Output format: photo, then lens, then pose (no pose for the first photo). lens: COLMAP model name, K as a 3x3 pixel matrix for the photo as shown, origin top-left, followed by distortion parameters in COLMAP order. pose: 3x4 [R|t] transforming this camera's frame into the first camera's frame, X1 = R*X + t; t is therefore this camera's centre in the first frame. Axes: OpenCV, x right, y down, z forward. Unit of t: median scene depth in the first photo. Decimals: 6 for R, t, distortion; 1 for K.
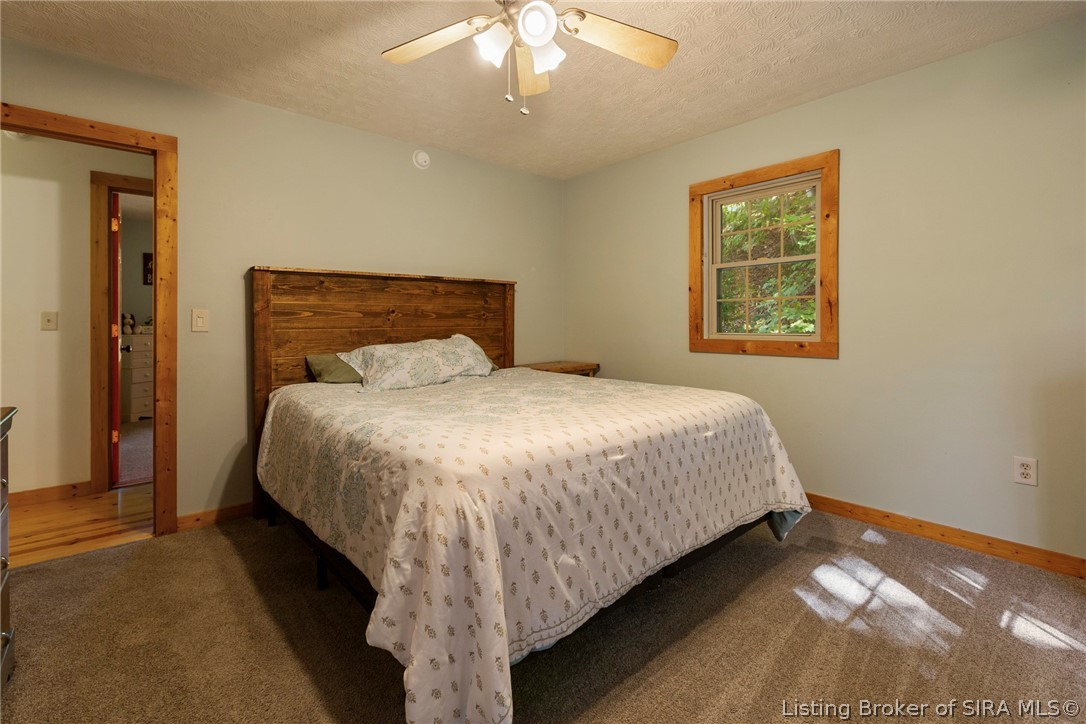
lens RADIAL K [[485.8, 0, 541.2], [0, 485.8, 331.0], [0, 0, 1]] dist [-0.003624, -0.000241]
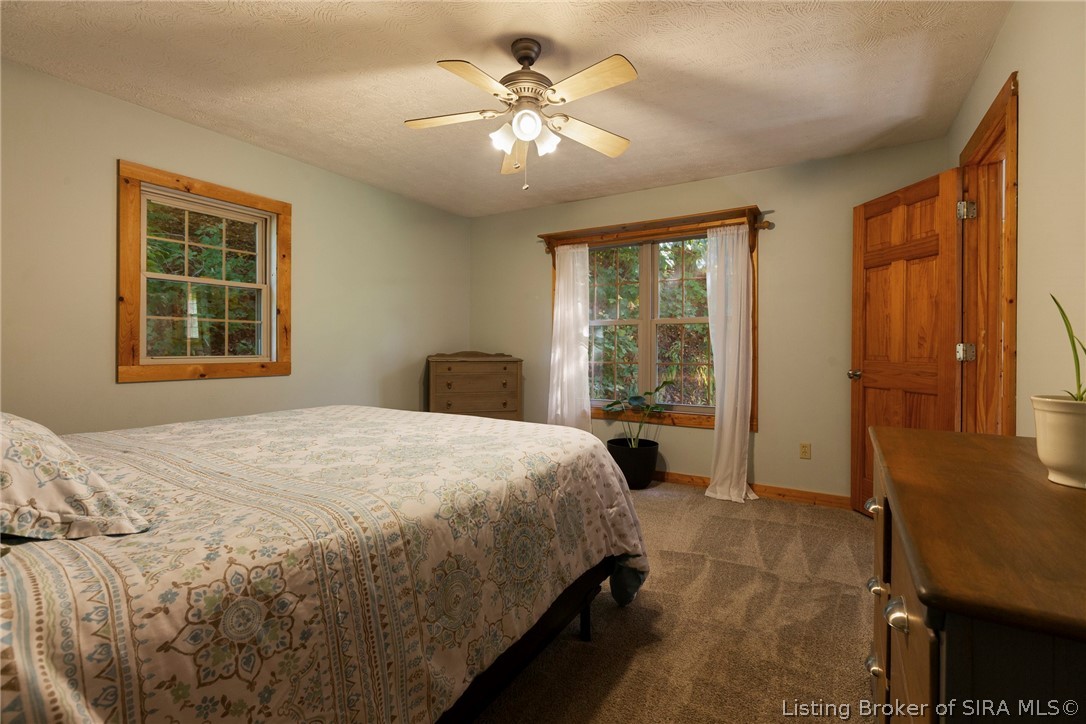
lens RADIAL K [[485.8, 0, 541.4], [0, 485.8, 352.4], [0, 0, 1]] dist [-0.003624, -0.000241]
pose [[-0.290041, -0.010323, 0.956959, -0.750108], [0.006169, 0.999901, 0.012655, -0.011540], [-0.956994, 0.009574, -0.289948, 0.751872]]
